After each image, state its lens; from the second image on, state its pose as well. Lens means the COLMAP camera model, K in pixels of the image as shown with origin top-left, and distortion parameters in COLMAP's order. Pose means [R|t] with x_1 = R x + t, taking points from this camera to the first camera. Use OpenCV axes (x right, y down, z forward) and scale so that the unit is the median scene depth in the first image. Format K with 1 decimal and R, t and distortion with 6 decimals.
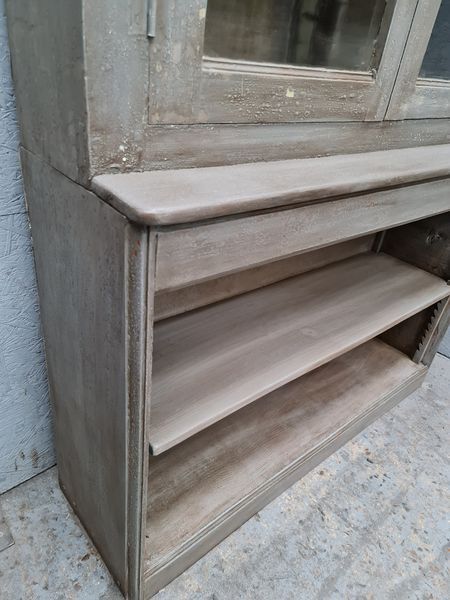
lens RADIAL K [[444.1, 0, 225.5], [0, 444.1, 297.5], [0, 0, 1]] dist [0.094856, -0.083103]
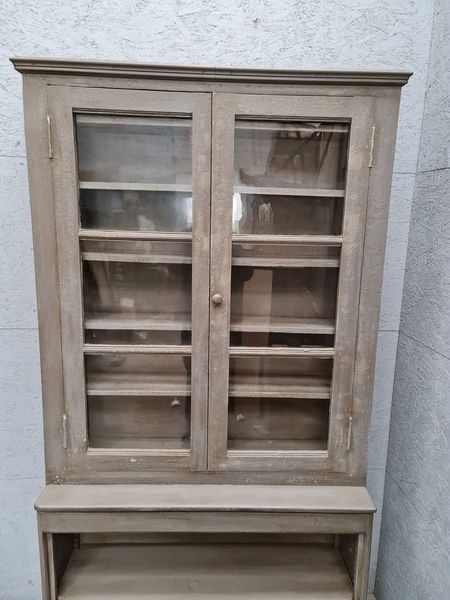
lens RADIAL K [[431.8, 0, 229.5], [0, 431.8, 299.2], [0, 0, 1]] dist [0.095431, -0.076142]
pose [[0.778528, 0.009390, -0.627540, 1.379956], [-0.256866, 0.917075, -0.304947, -0.445243], [0.572637, 0.398603, 0.716381, -0.521022]]
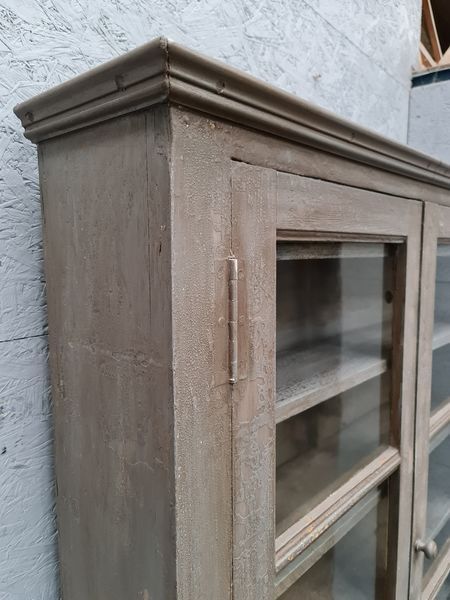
lens RADIAL K [[431.8, 0, 229.5], [0, 431.8, 299.2], [0, 0, 1]] dist [0.095431, -0.076142]
pose [[0.984598, -0.143087, 0.100459, 0.017275], [0.171760, 0.898902, -0.403080, -1.040270], [-0.032627, 0.414126, 0.909635, -0.445979]]
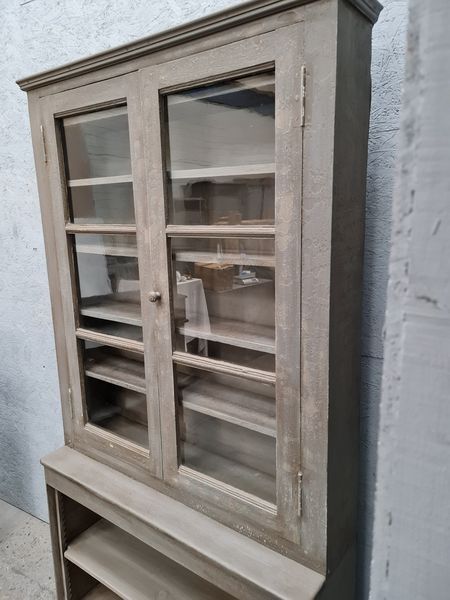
lens RADIAL K [[431.8, 0, 229.5], [0, 431.8, 299.2], [0, 0, 1]] dist [0.095431, -0.076142]
pose [[0.235515, 0.060086, -0.970011, 1.794473], [-0.458498, 0.886905, -0.056384, -0.912593], [0.856920, 0.458027, 0.236429, 0.402258]]
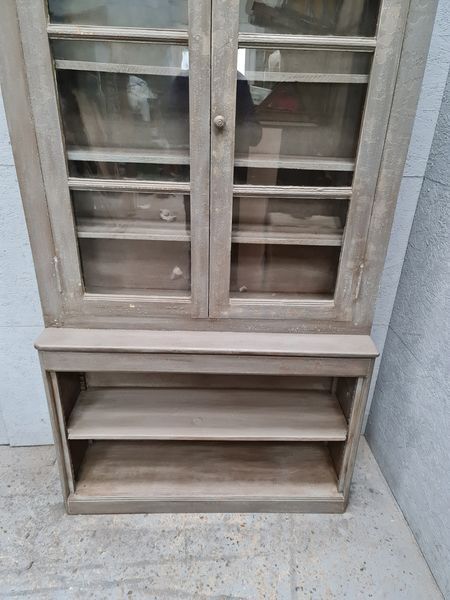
lens RADIAL K [[431.8, 0, 229.5], [0, 431.8, 299.2], [0, 0, 1]] dist [0.095431, -0.076142]
pose [[0.772928, 0.181232, -0.608060, 1.301344], [-0.269452, 0.961386, -0.055971, -0.332669], [0.574437, 0.207105, 0.791915, -0.363105]]
